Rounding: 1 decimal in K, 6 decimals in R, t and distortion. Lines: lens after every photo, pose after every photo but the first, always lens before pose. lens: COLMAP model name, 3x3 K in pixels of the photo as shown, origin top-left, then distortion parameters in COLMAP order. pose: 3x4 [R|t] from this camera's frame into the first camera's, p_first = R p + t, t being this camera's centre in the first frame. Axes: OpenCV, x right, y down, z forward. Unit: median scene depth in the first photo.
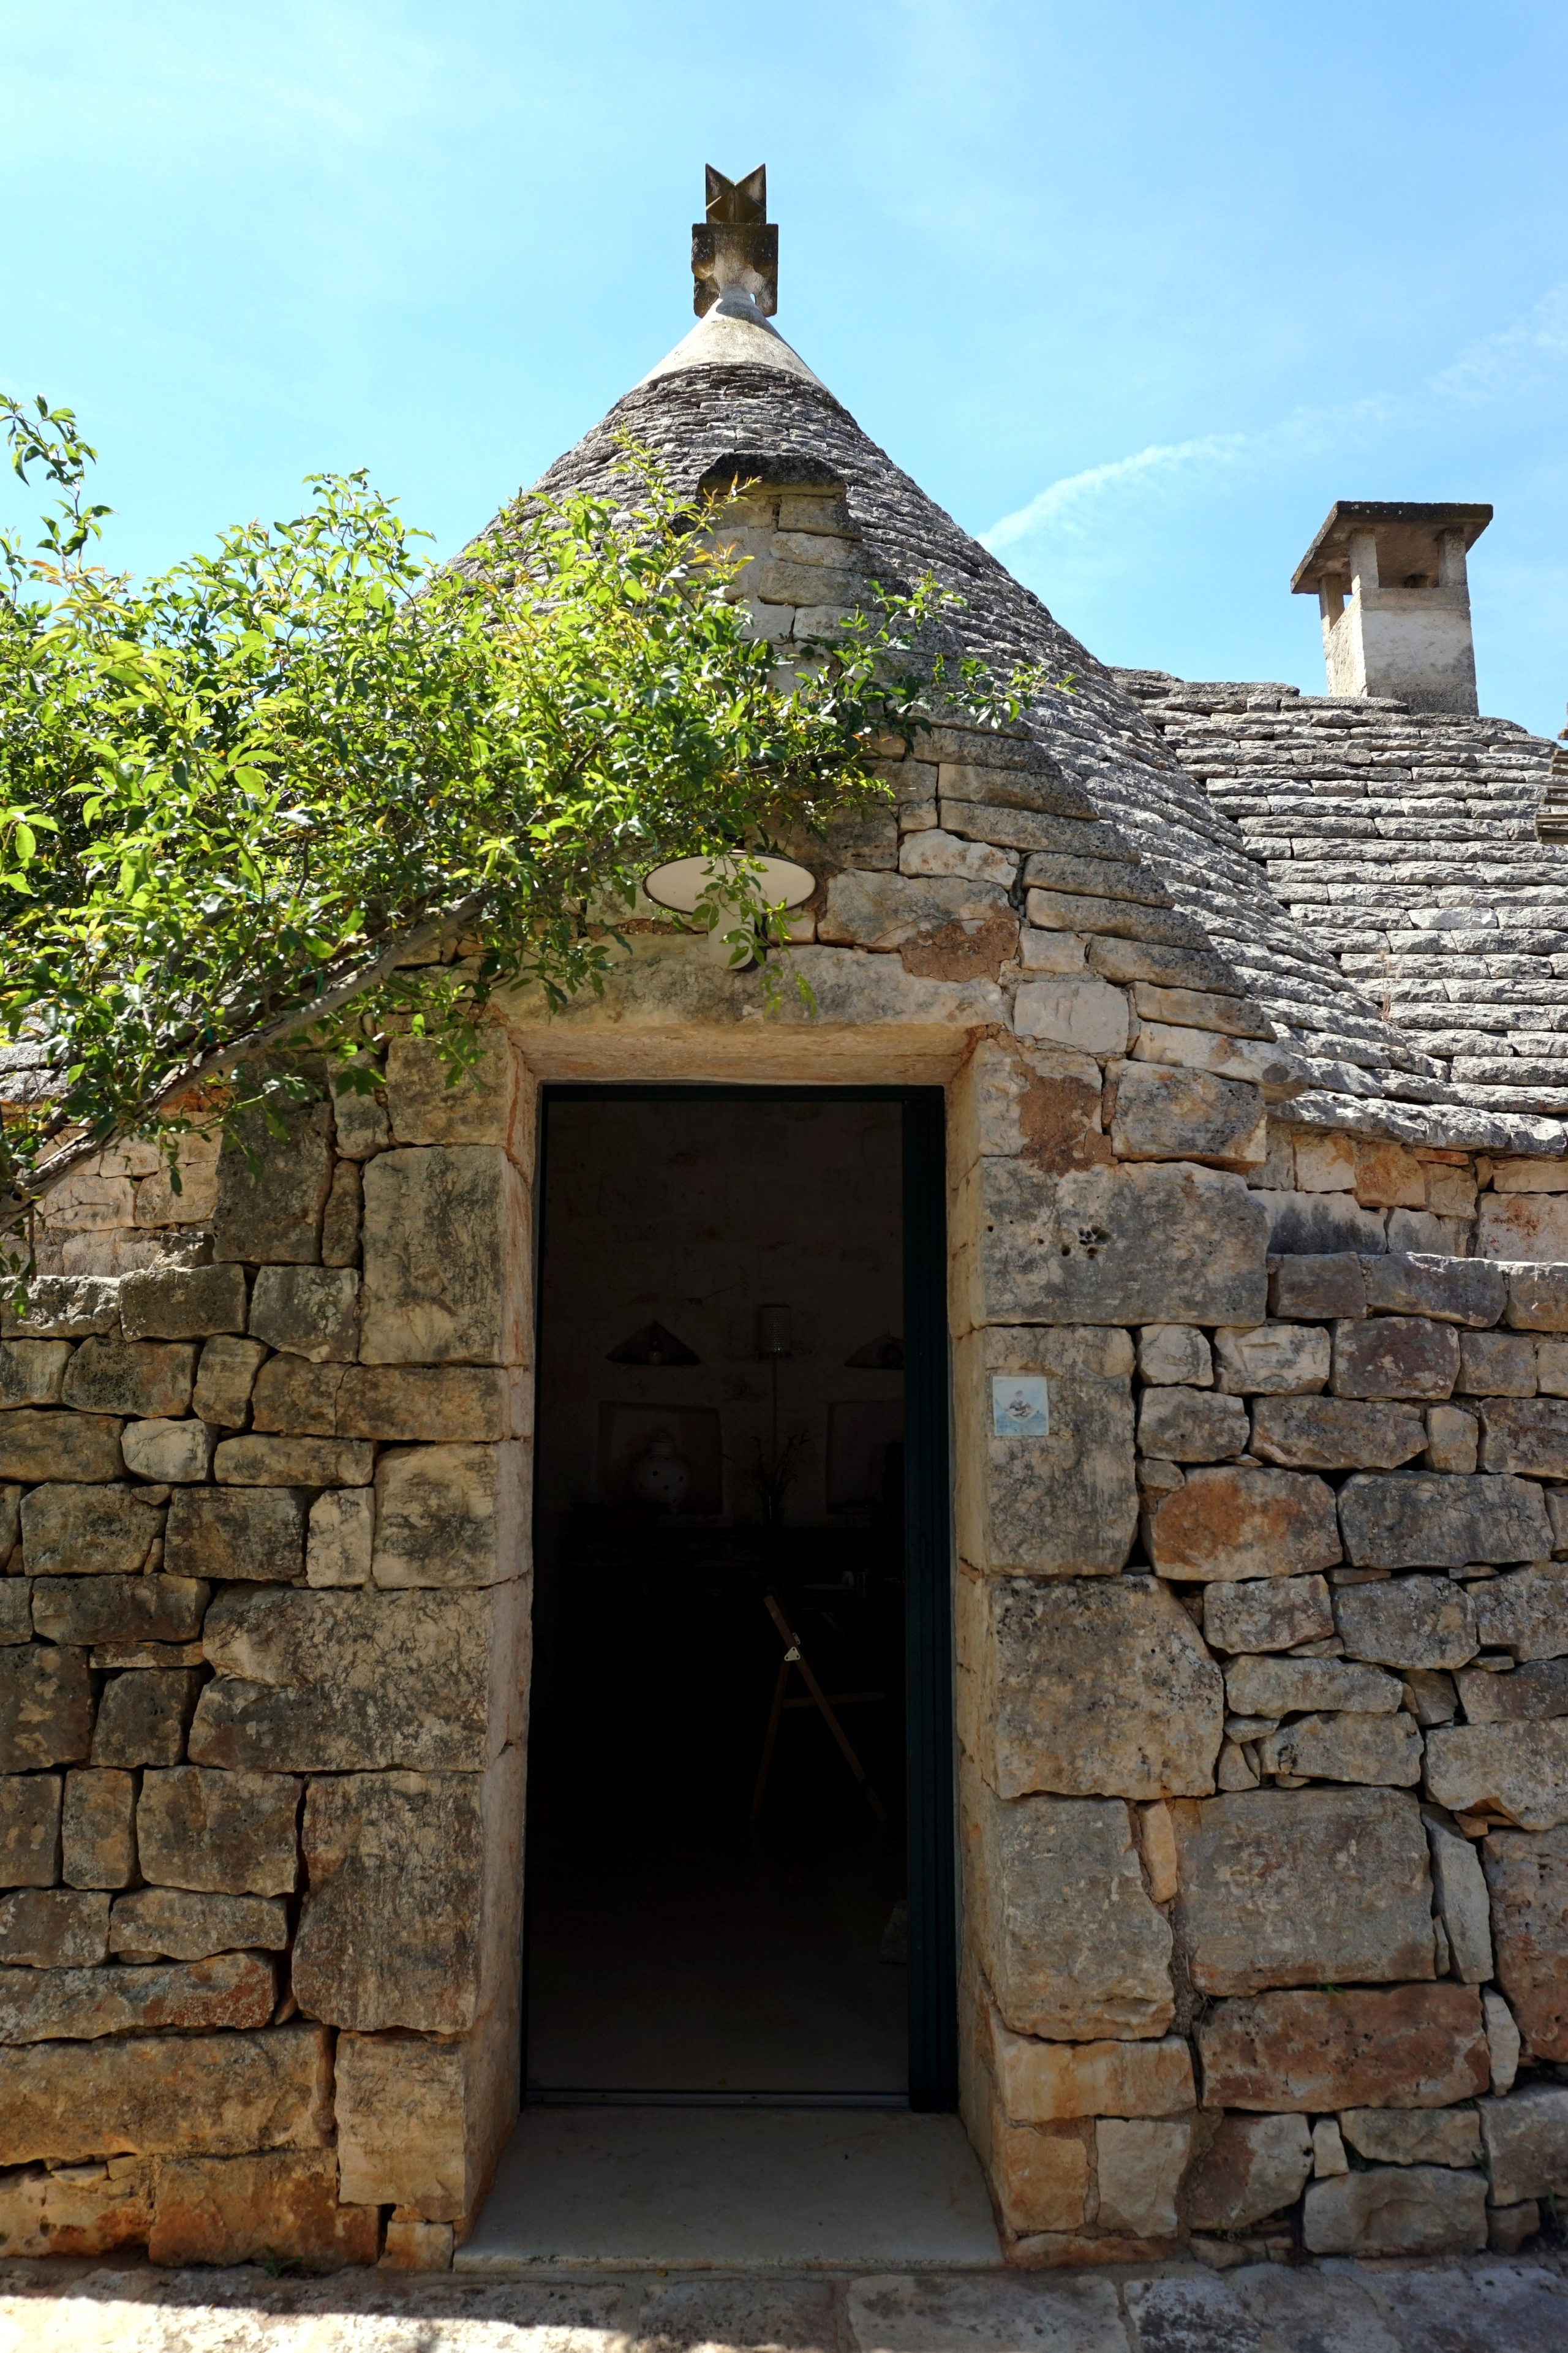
lens RADIAL K [[1586.3, 0, 794.5], [0, 1586.3, 1170.7], [0, 0, 1]] dist [-0.030155, 0.003831]
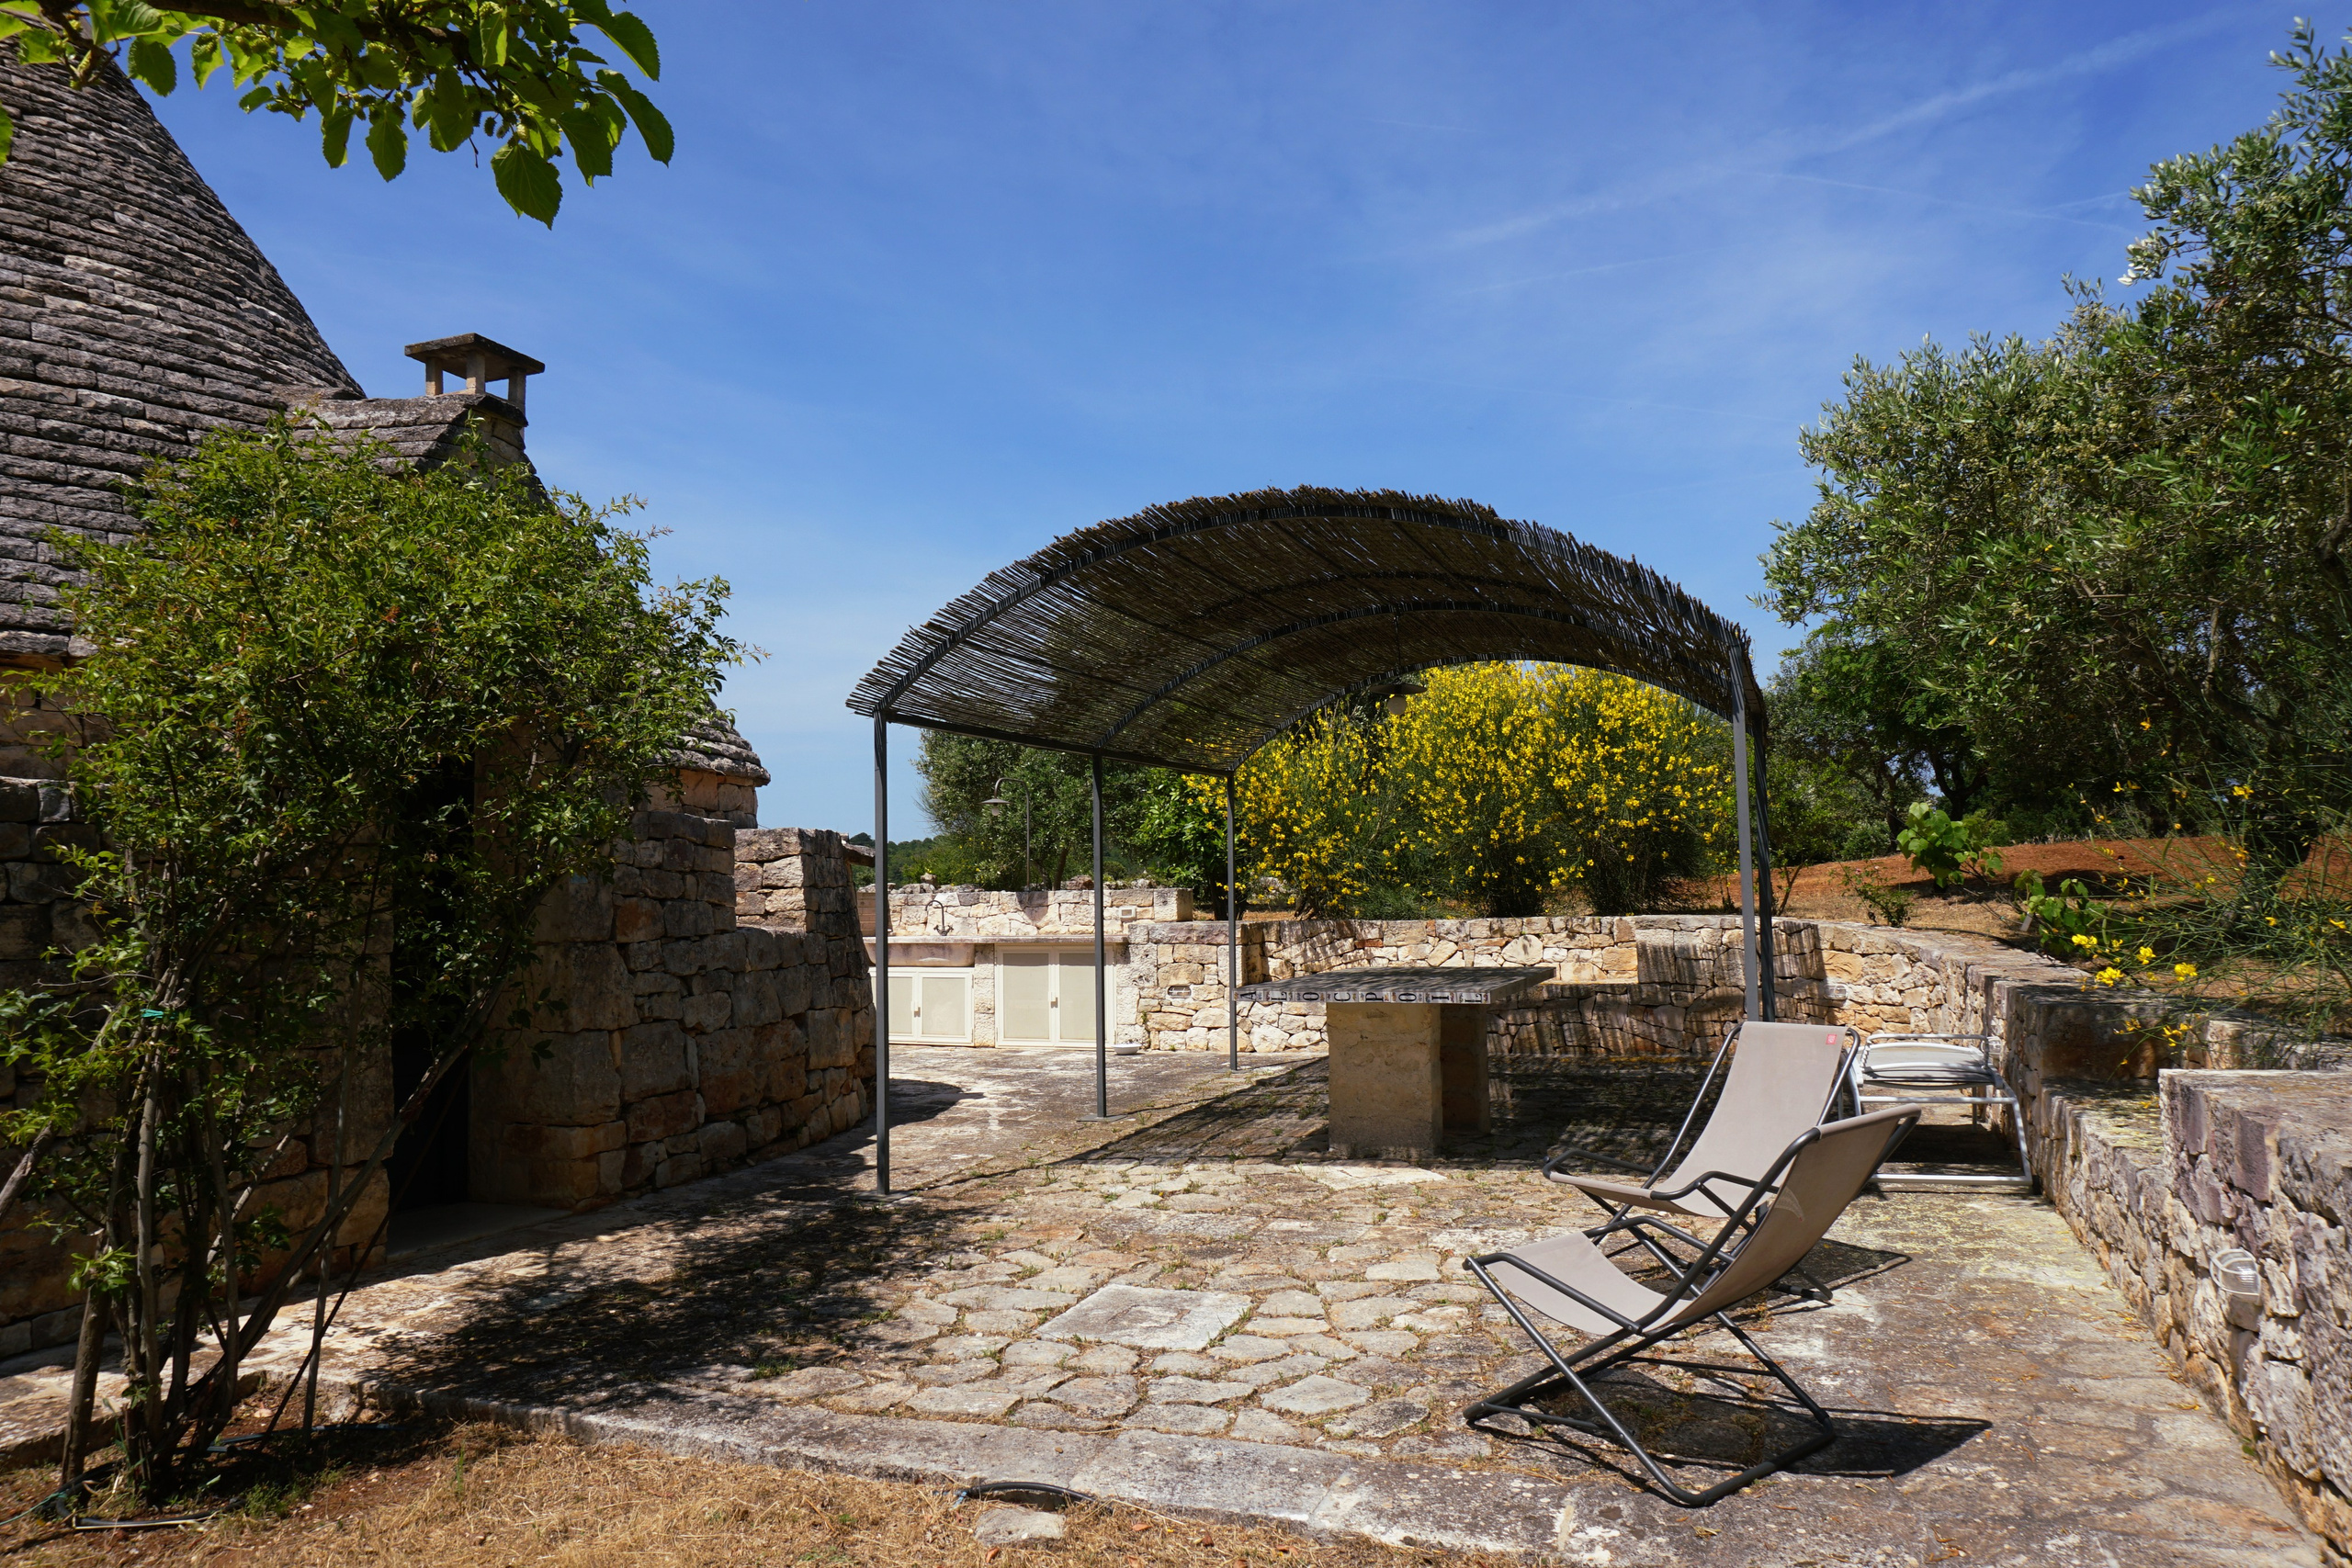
lens RADIAL K [[1585.6, 0, 1175.7], [0, 1585.6, 788.6], [0, 0, 1]] dist [-0.030155, 0.003831]
pose [[0.373805, 0.067691, 0.925034, -1.625438], [-0.137583, 0.990347, -0.016873, -0.050772], [-0.917246, -0.120961, 0.379509, -0.649055]]
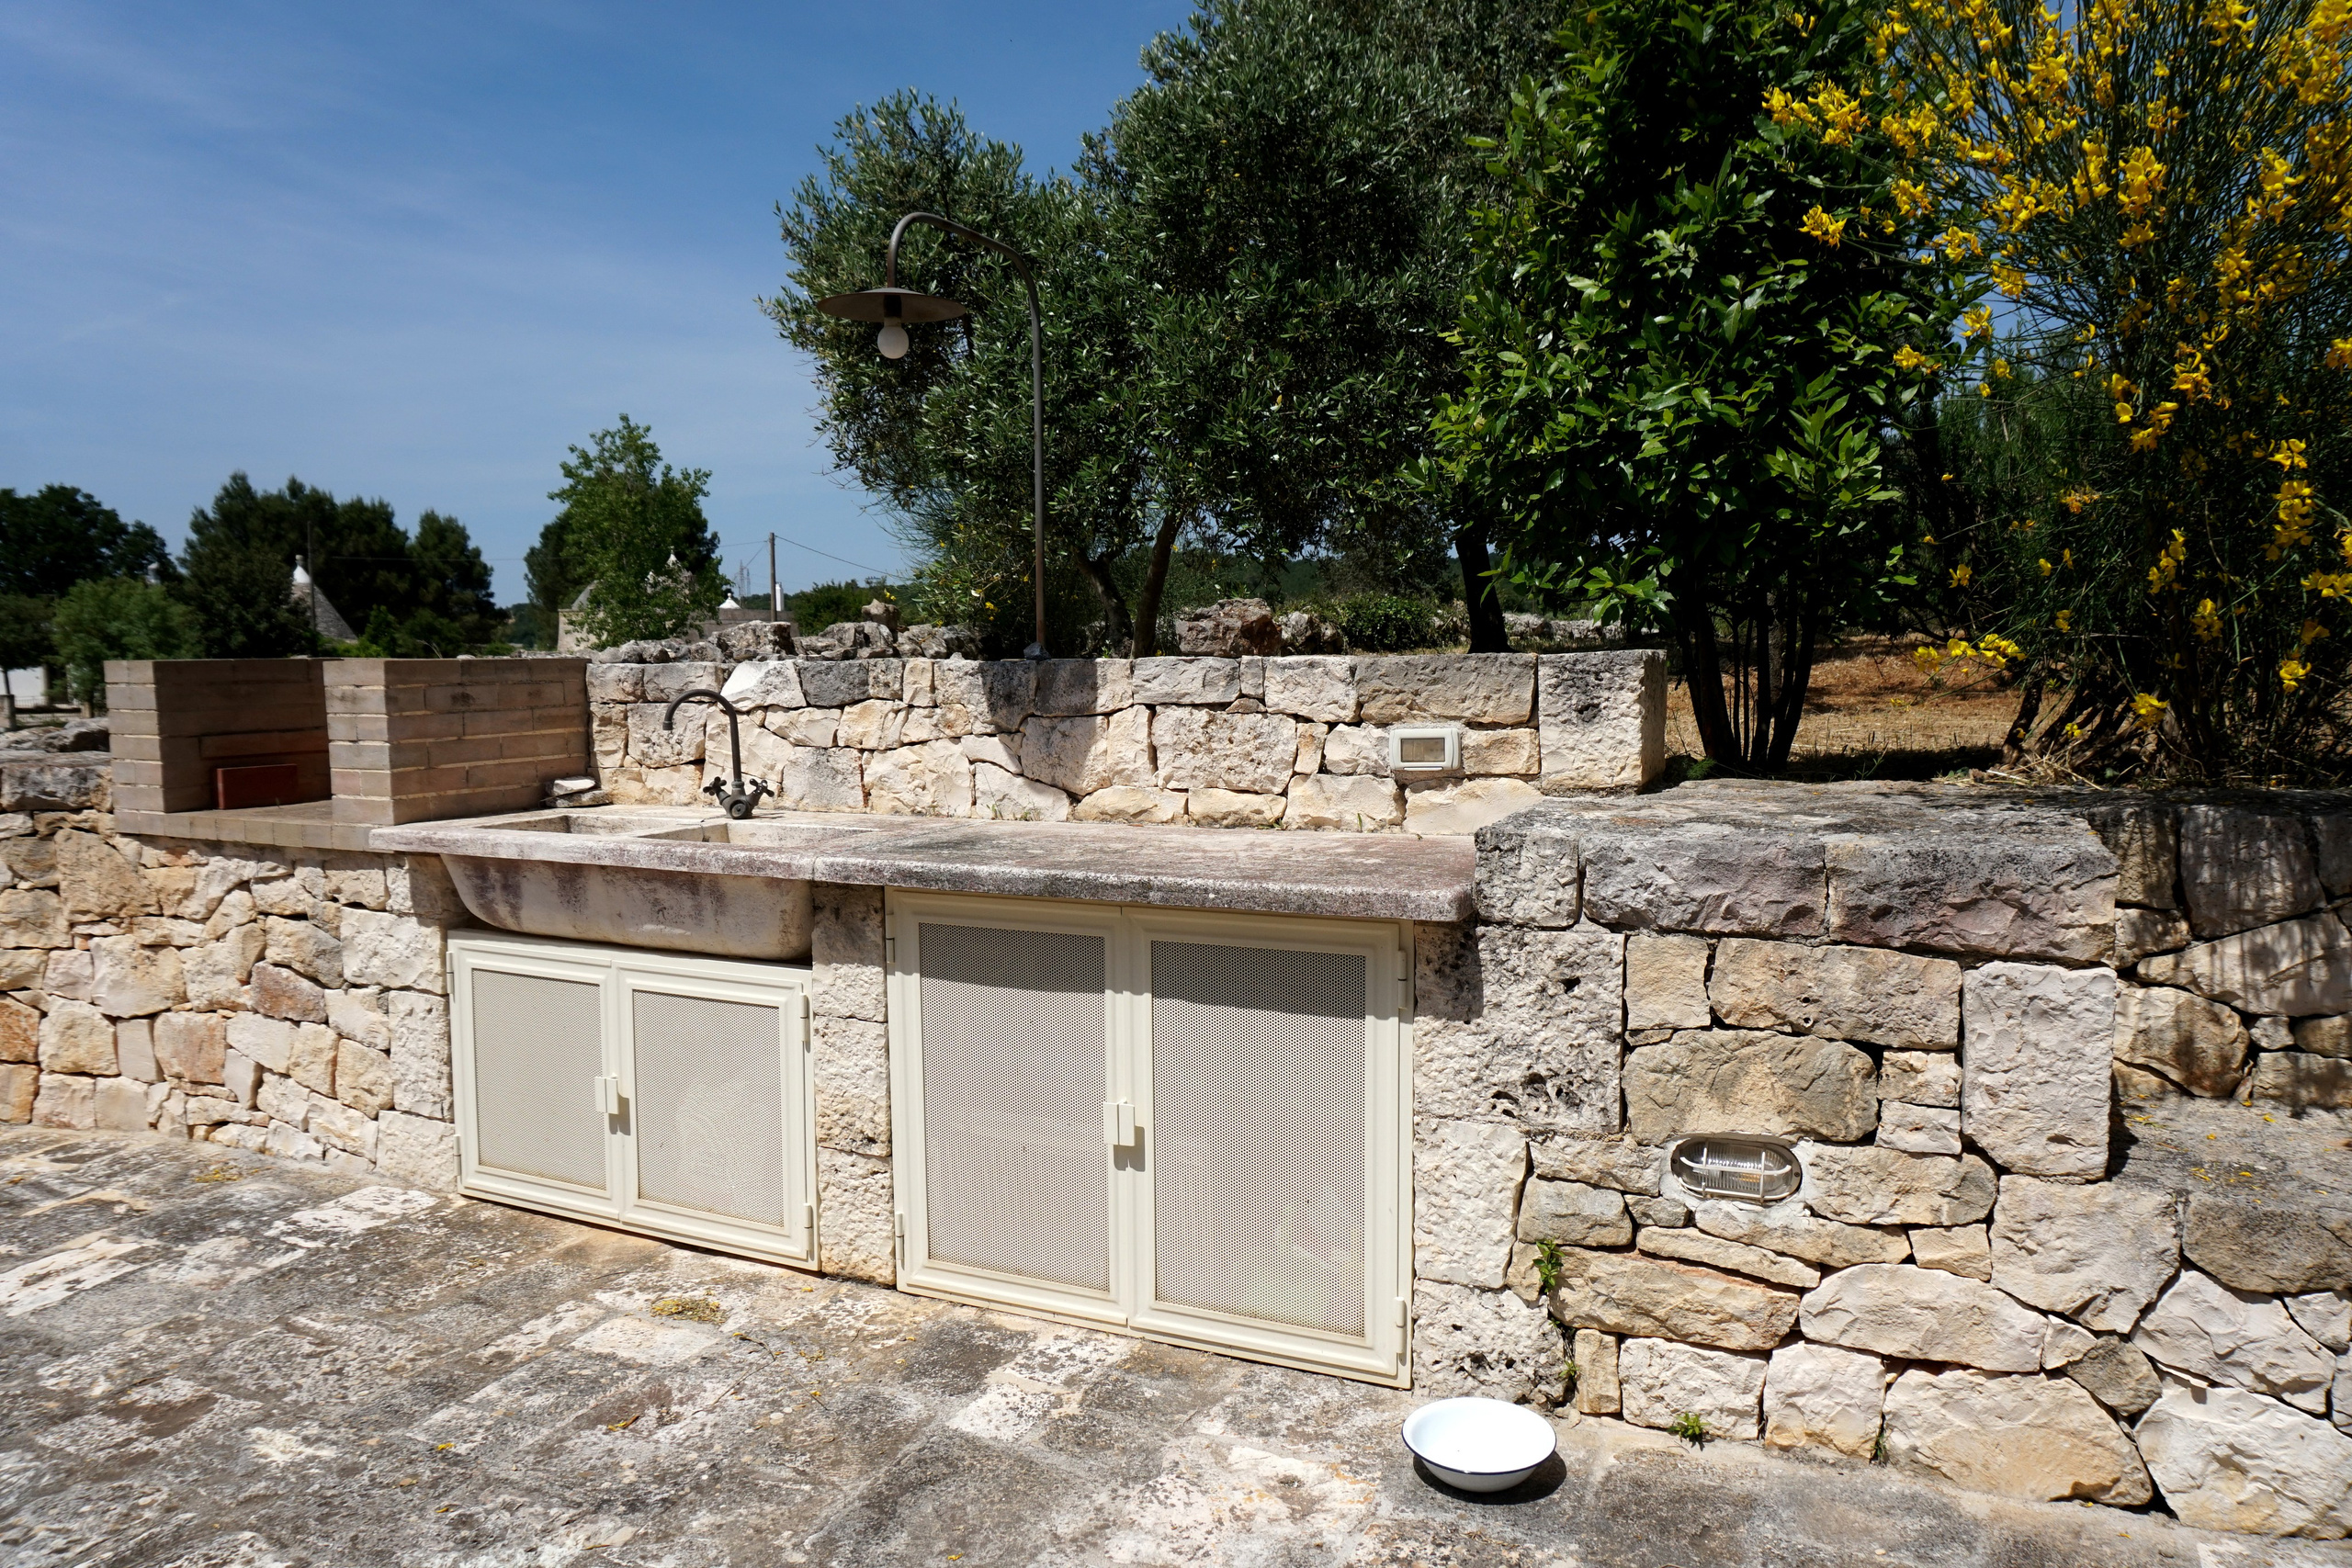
lens RADIAL K [[1585.6, 0, 1170.4], [0, 1585.6, 784.4], [0, 0, 1]] dist [-0.030155, 0.003831]
pose [[0.430334, -0.084696, 0.898687, 1.436899], [-0.133757, 0.978614, 0.156278, 0.114966], [-0.892705, -0.187458, 0.409802, 0.843707]]
